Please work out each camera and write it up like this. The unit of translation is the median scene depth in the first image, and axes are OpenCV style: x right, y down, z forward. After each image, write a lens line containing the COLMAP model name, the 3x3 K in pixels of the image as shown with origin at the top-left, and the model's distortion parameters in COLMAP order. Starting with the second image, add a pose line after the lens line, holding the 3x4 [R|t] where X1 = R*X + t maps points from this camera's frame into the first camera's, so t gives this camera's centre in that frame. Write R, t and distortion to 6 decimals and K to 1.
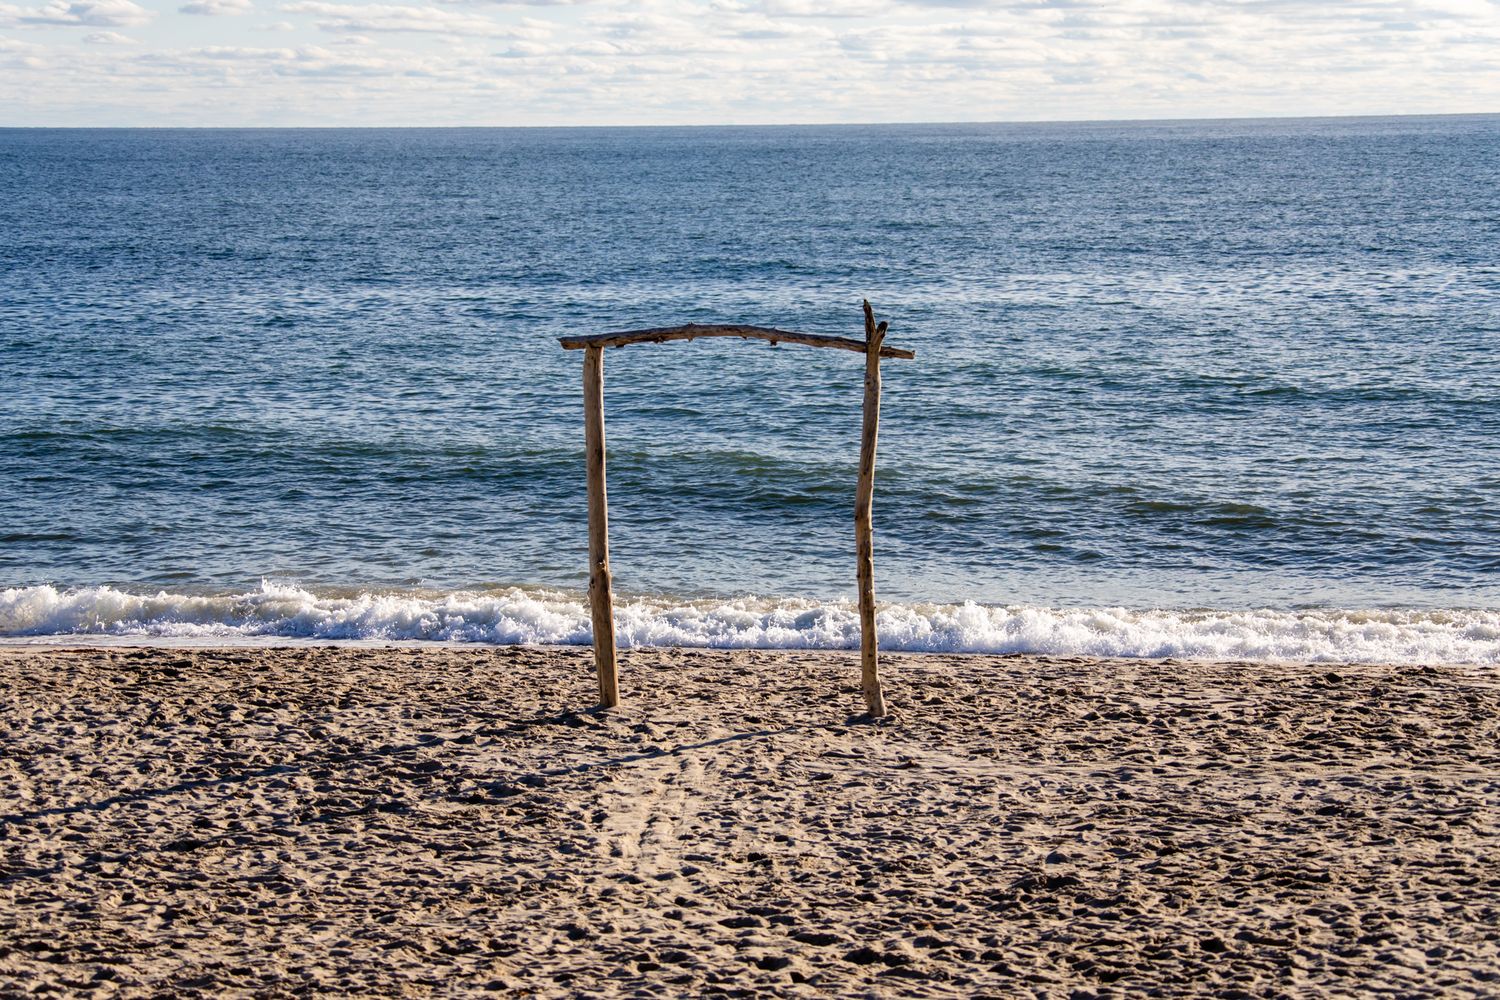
lens RADIAL K [[3671.5, 0, 748.7], [0, 3671.5, 499.1], [0, 0, 1]] dist [0.033593, 0.000000]
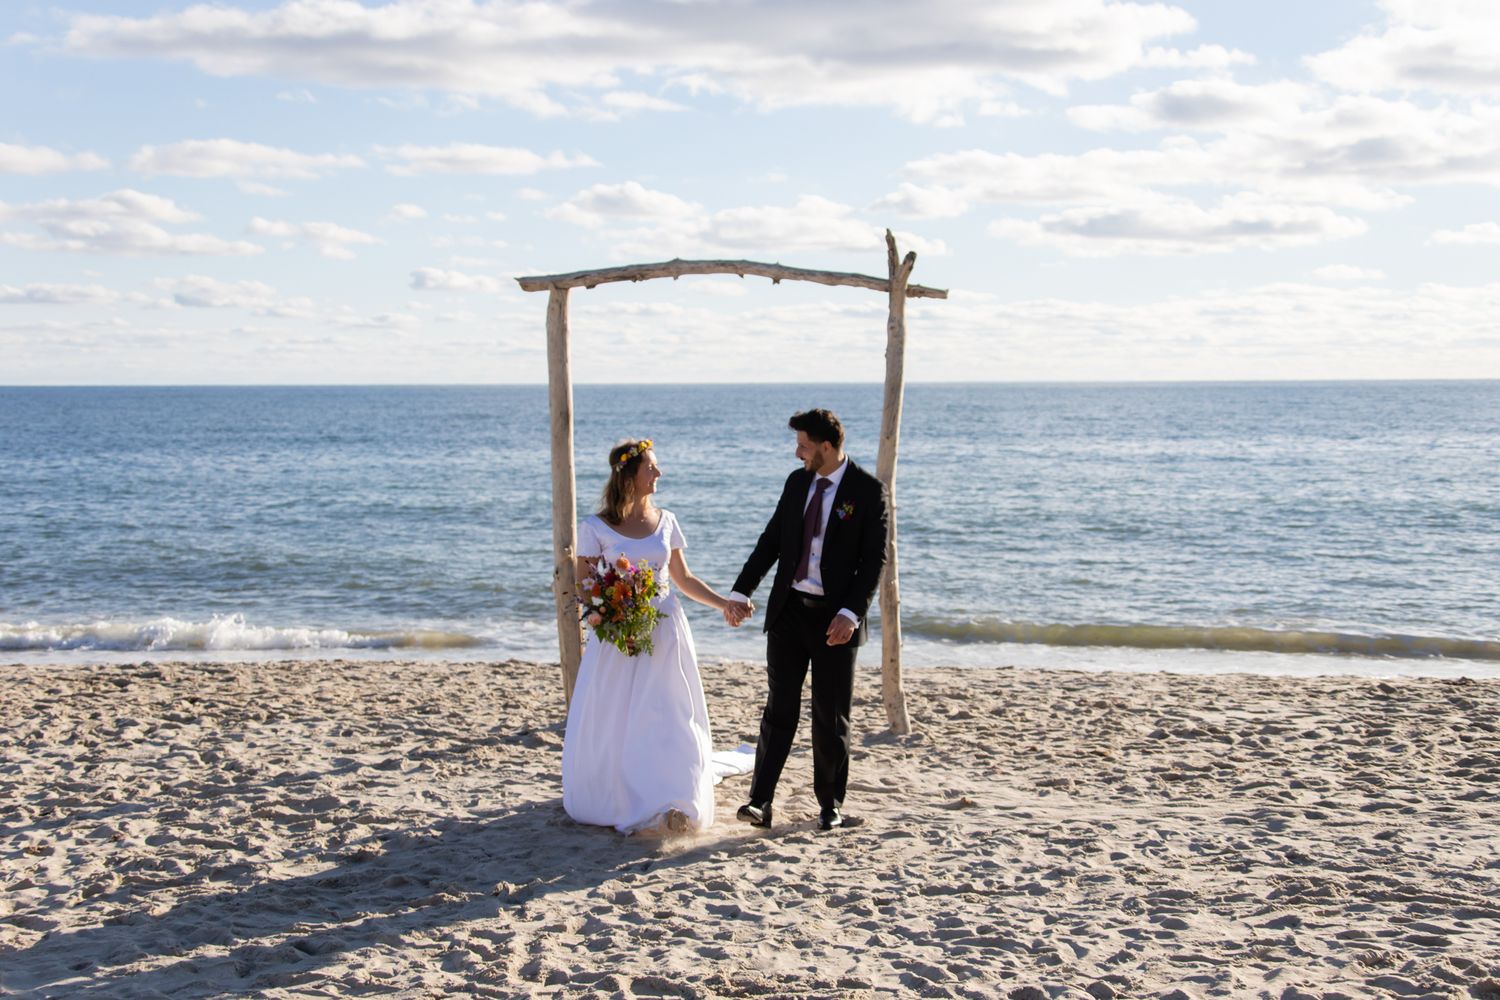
lens RADIAL K [[2153.3, 0, 806.8], [0, 2153.3, 503.5], [0, 0, 1]] dist [0.029609, 0.000000]
pose [[0.999454, 0.003403, 0.032879, -0.002334], [-0.002091, 0.999204, -0.039834, 0.028320], [-0.032989, 0.039744, 0.998665, 0.546662]]
